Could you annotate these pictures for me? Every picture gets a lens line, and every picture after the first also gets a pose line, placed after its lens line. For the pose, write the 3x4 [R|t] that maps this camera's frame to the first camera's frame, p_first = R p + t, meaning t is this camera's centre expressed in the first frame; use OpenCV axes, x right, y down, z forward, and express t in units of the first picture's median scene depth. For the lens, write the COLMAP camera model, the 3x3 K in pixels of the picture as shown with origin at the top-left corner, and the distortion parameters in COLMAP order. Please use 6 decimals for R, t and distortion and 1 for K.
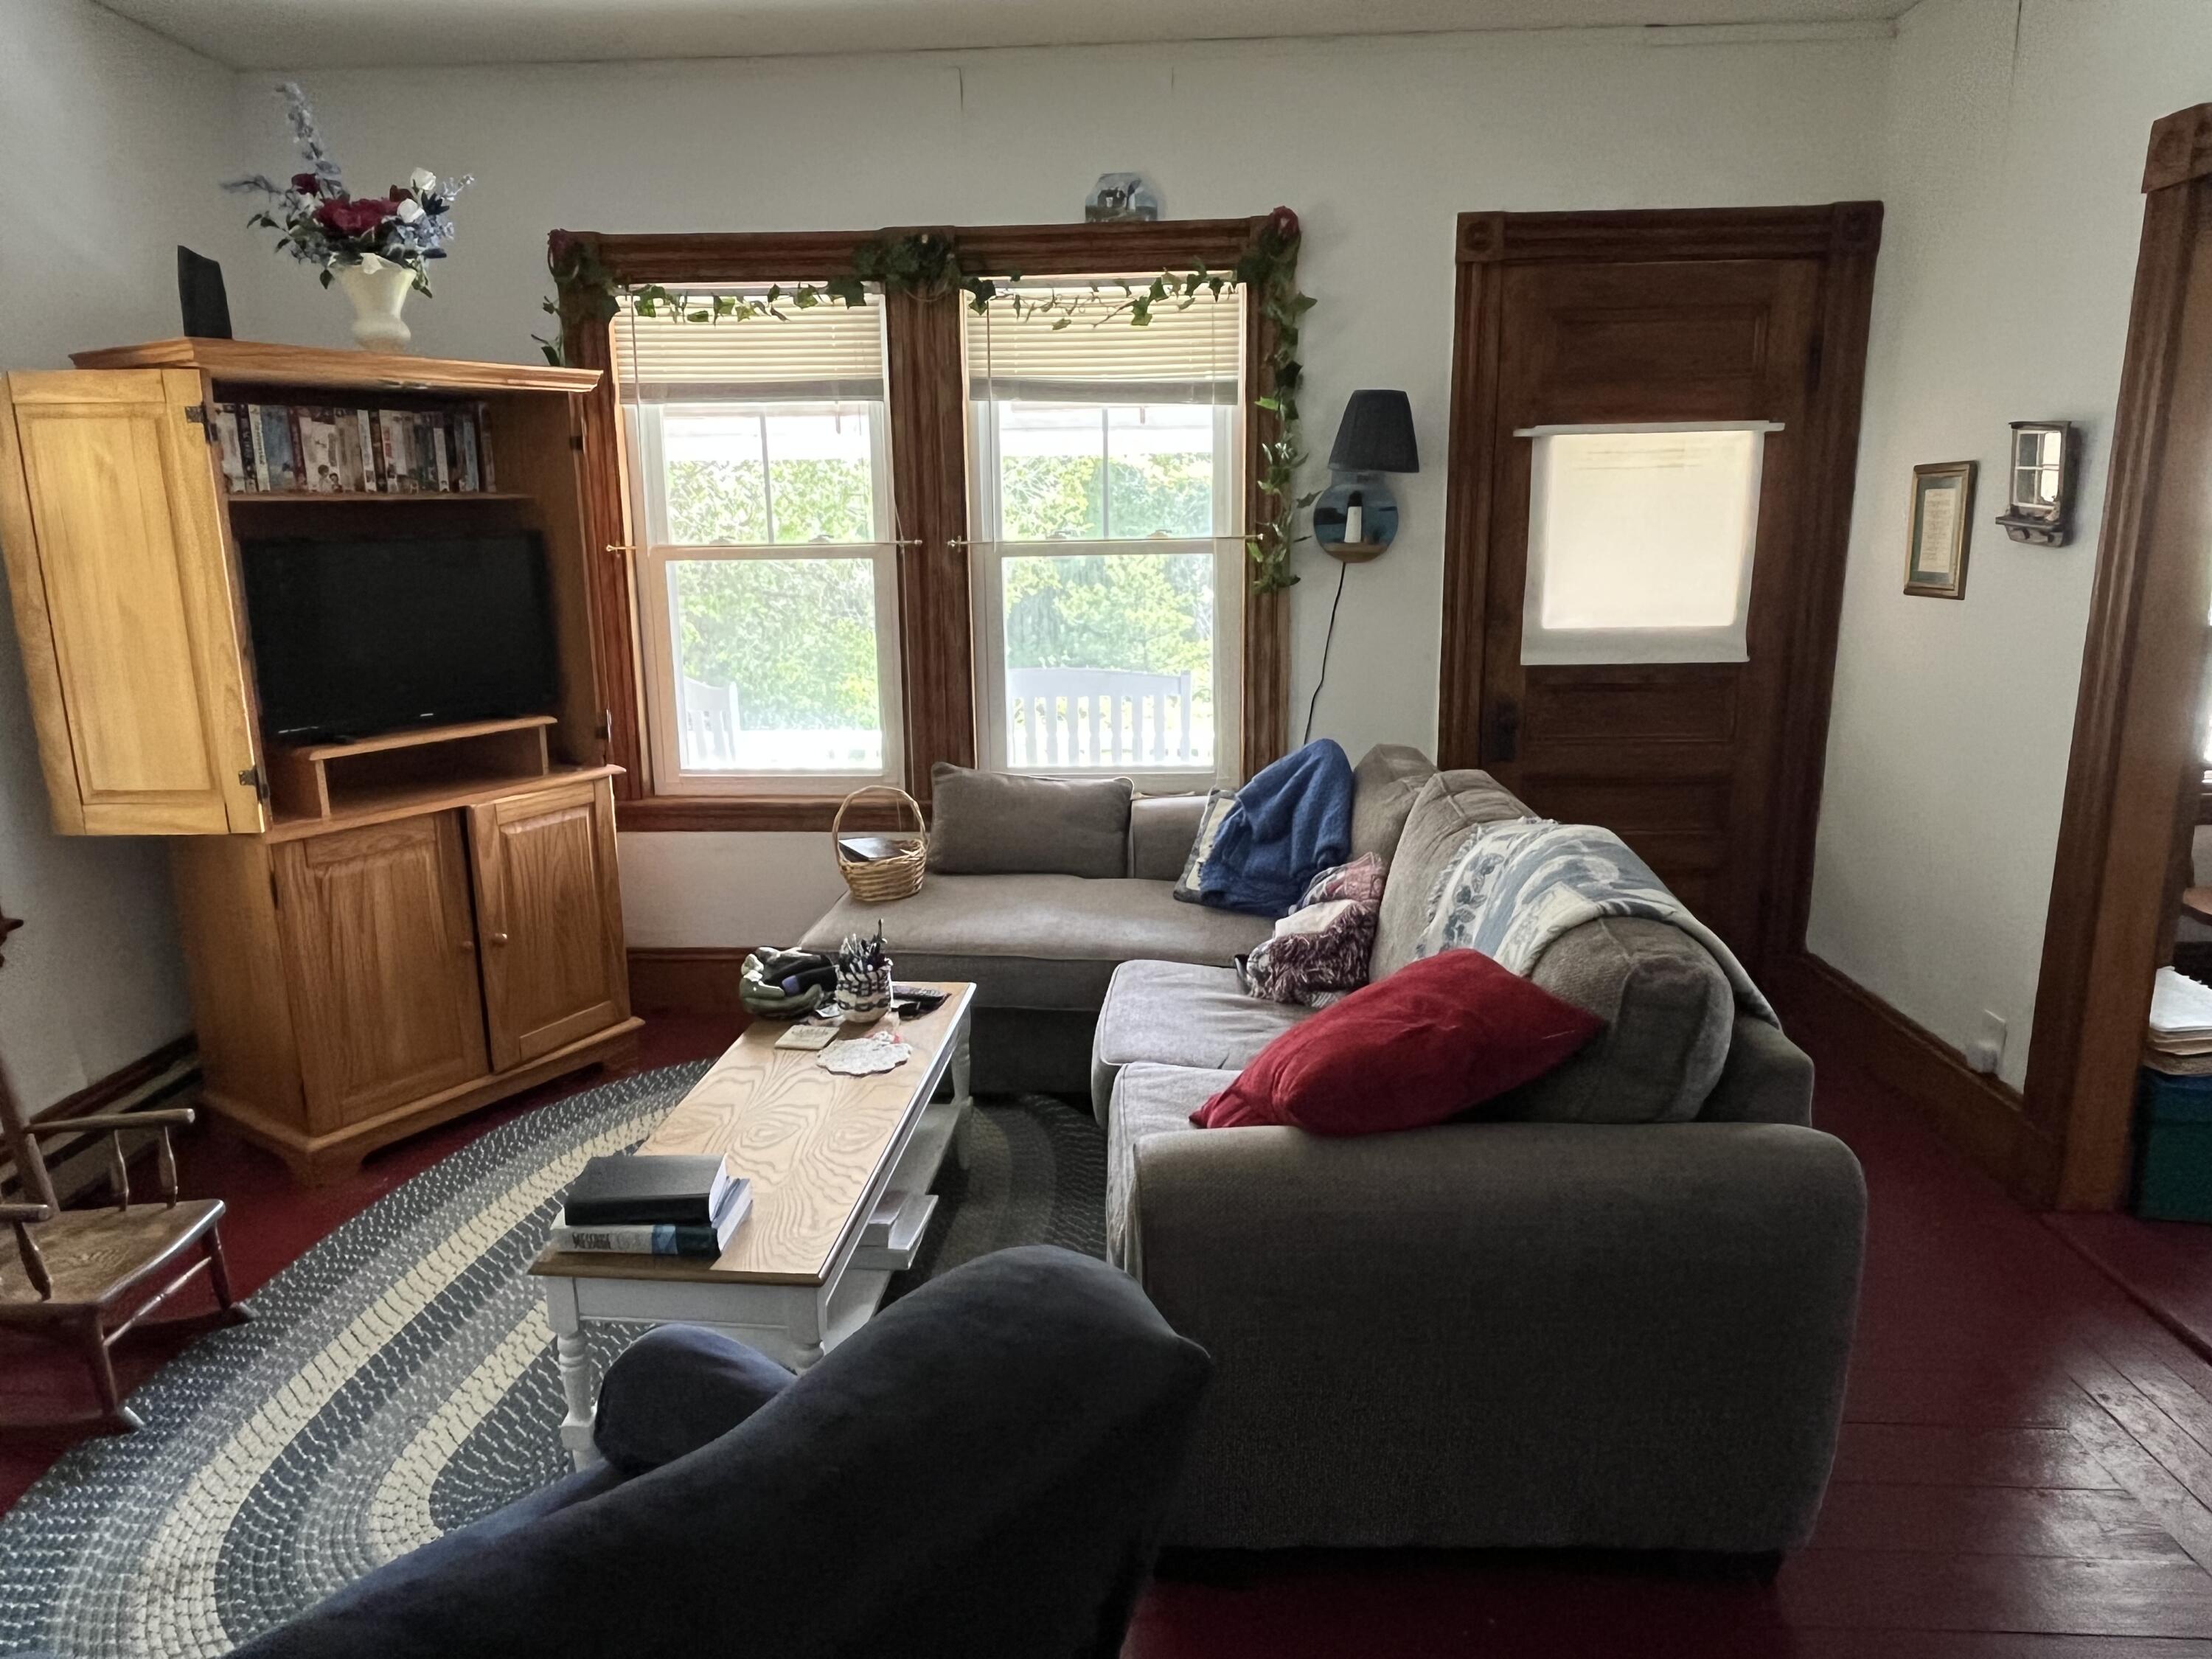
lens RADIAL K [[1394.1, 0, 1111.9], [0, 1394.1, 815.5], [0, 0, 1]] dist [0.005809, 0.000798]
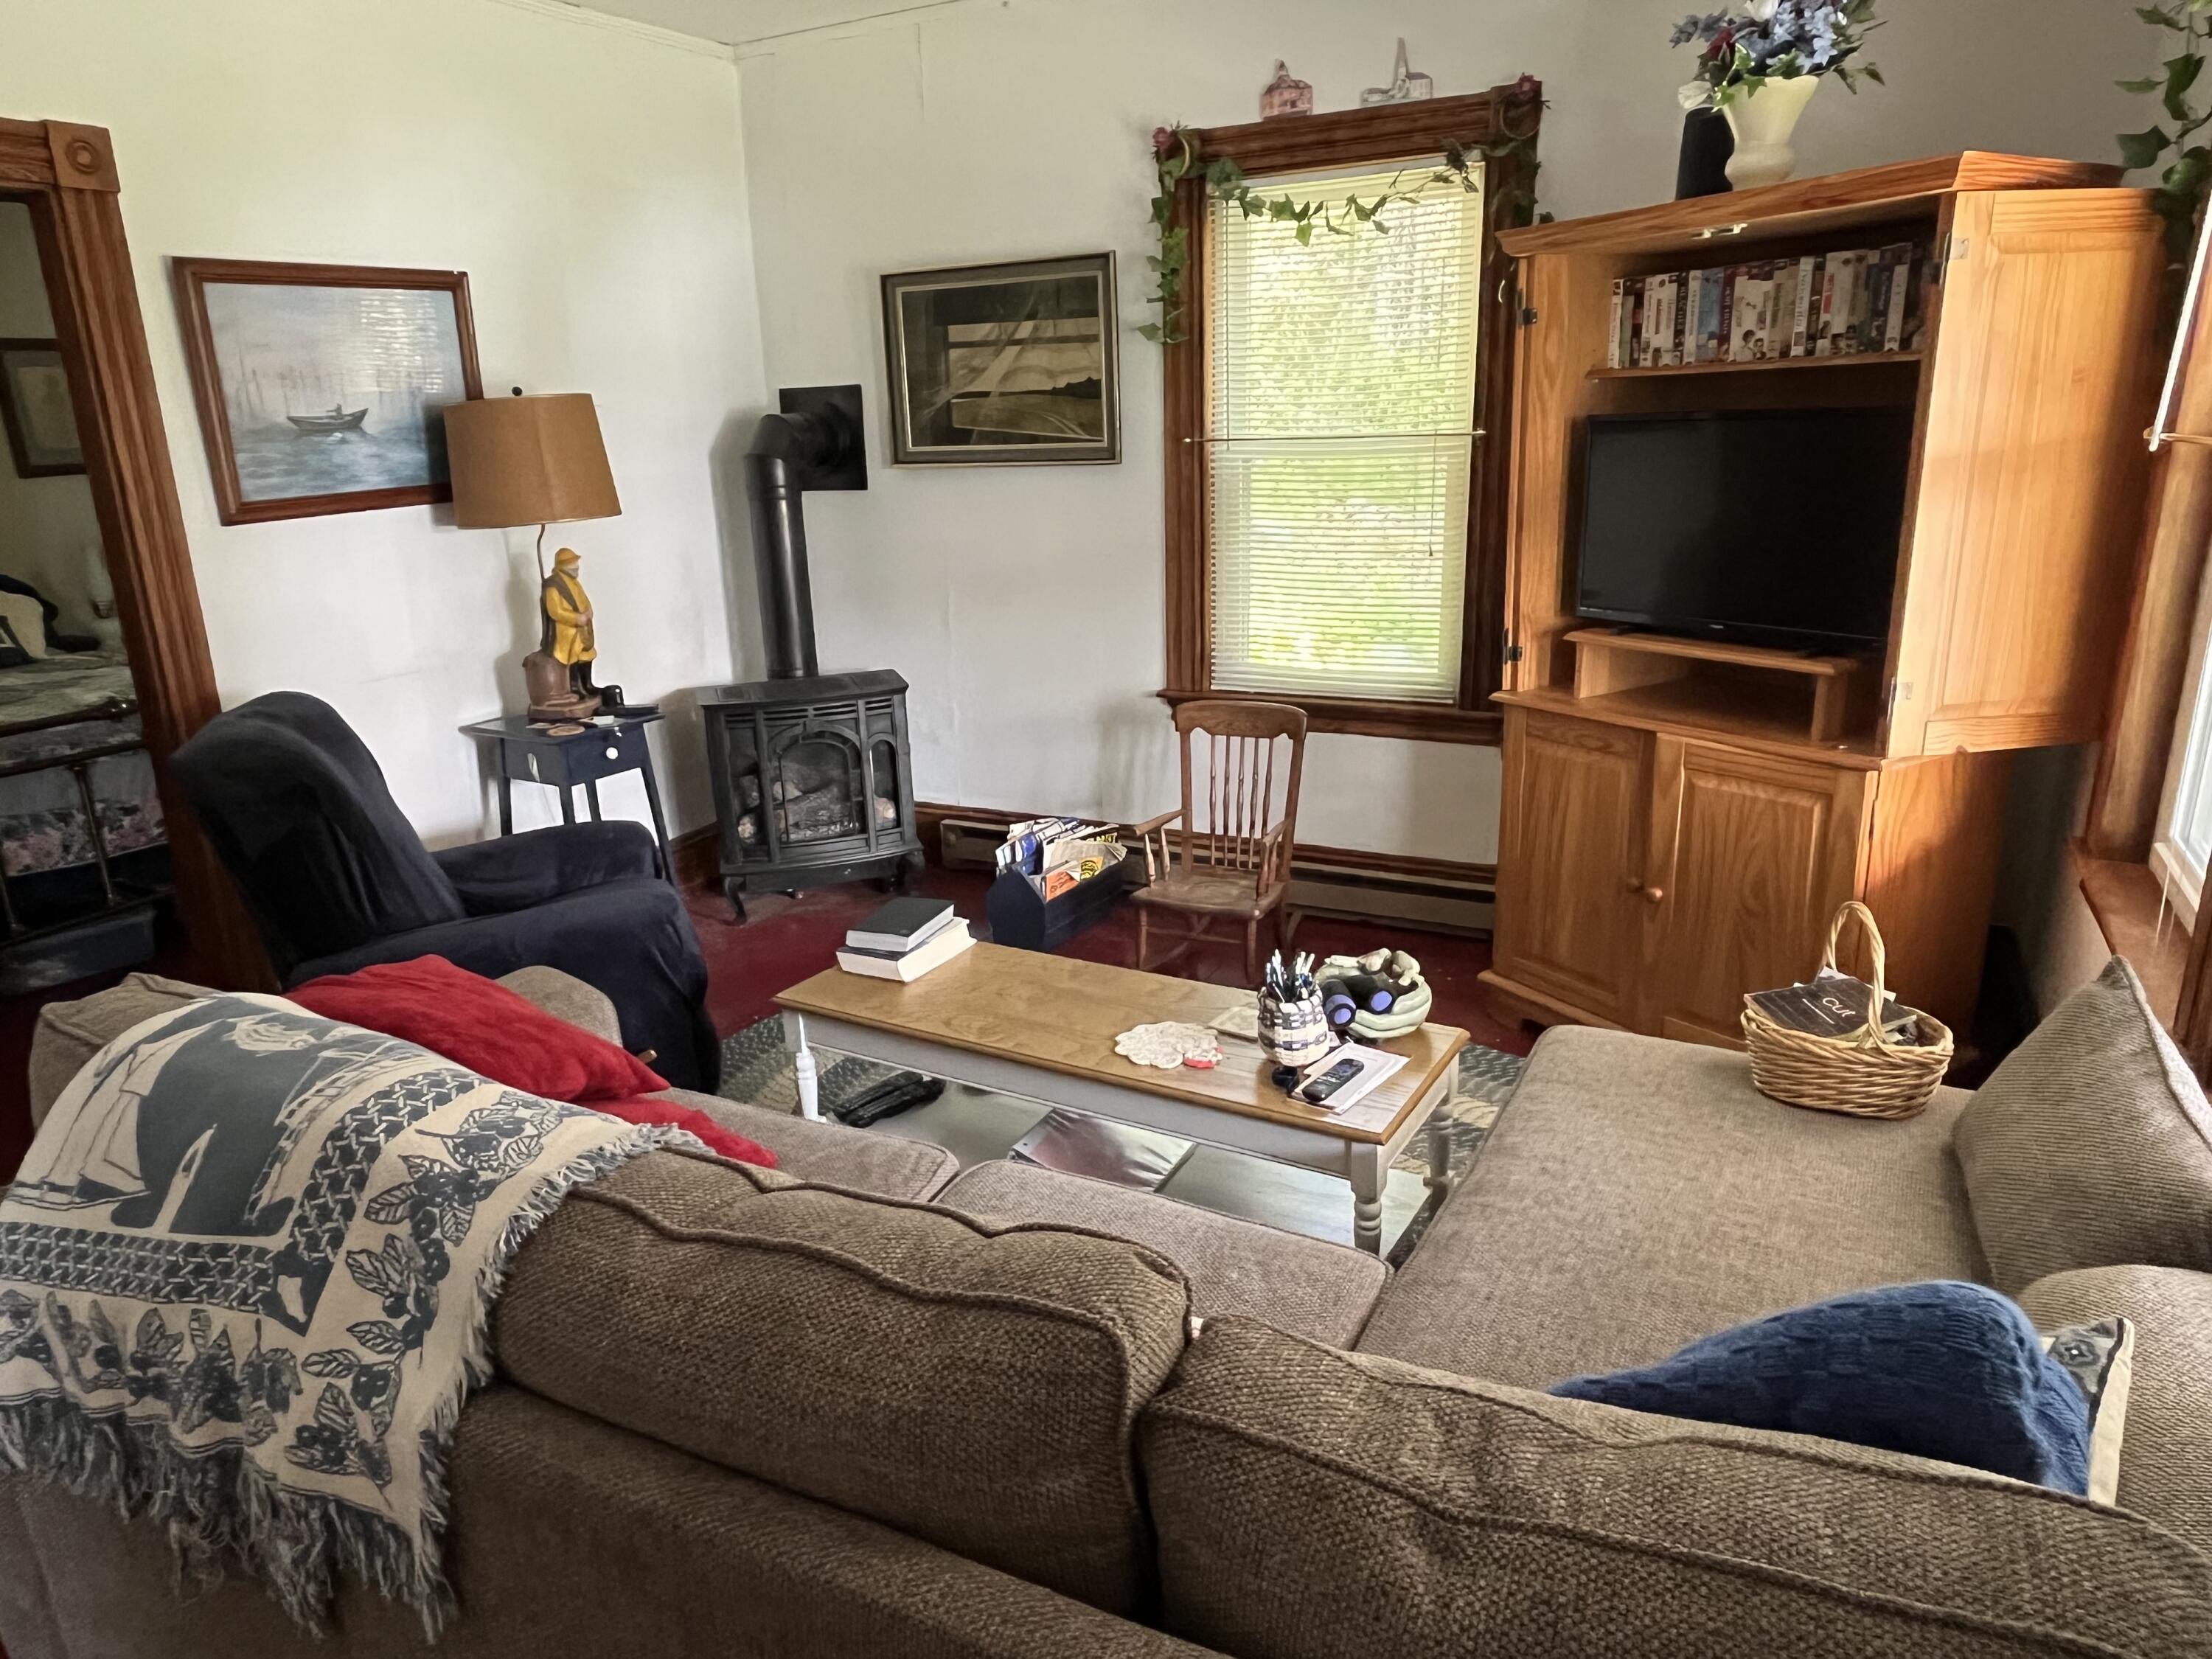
lens RADIAL K [[1394.1, 0, 1100.6], [0, 1394.1, 821.3], [0, 0, 1]] dist [0.005809, 0.000798]
pose [[-0.417247, 0.268332, -0.868276, 0.456791], [-0.169401, 0.915707, 0.364395, -0.215856], [0.892865, 0.299129, -0.336620, 1.012593]]
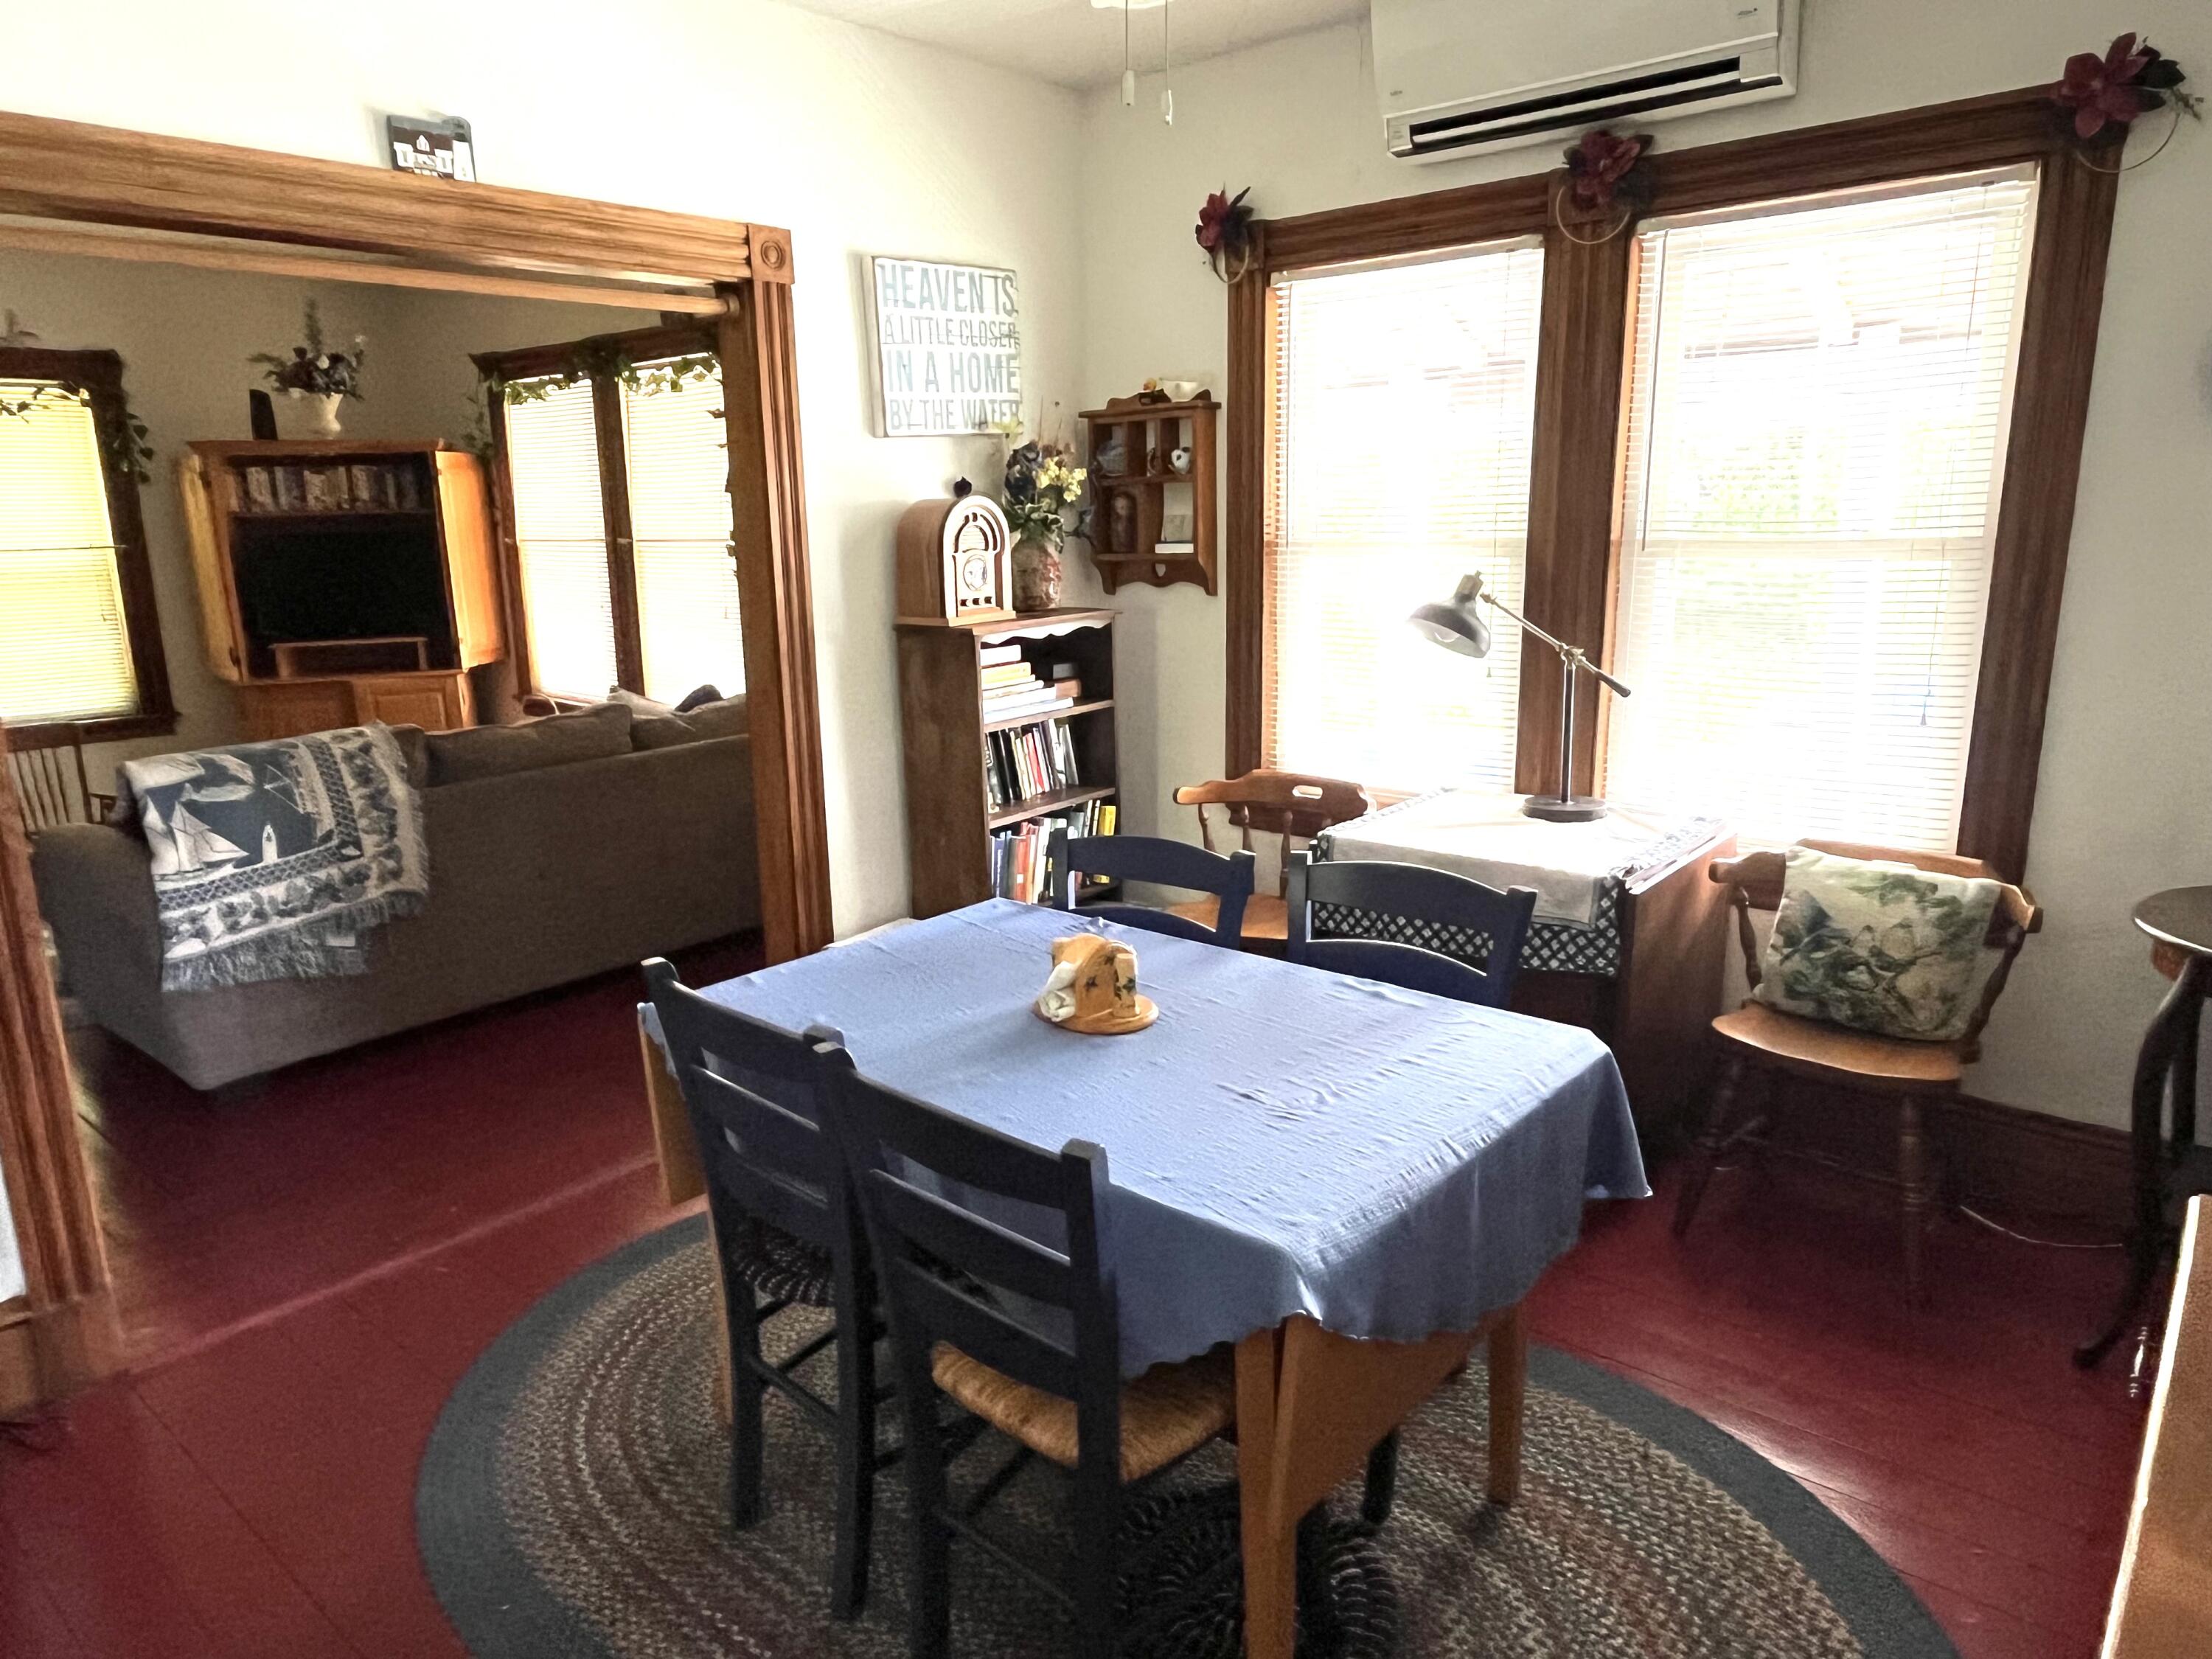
lens RADIAL K [[1394.1, 0, 1091.8], [0, 1394.1, 830.6], [0, 0, 1]] dist [0.005809, 0.000798]
pose [[0.793933, 0.145030, -0.590455, 1.453657], [-0.123051, 0.989365, 0.077556, -0.075571], [0.595423, 0.011082, 0.803336, 0.099775]]
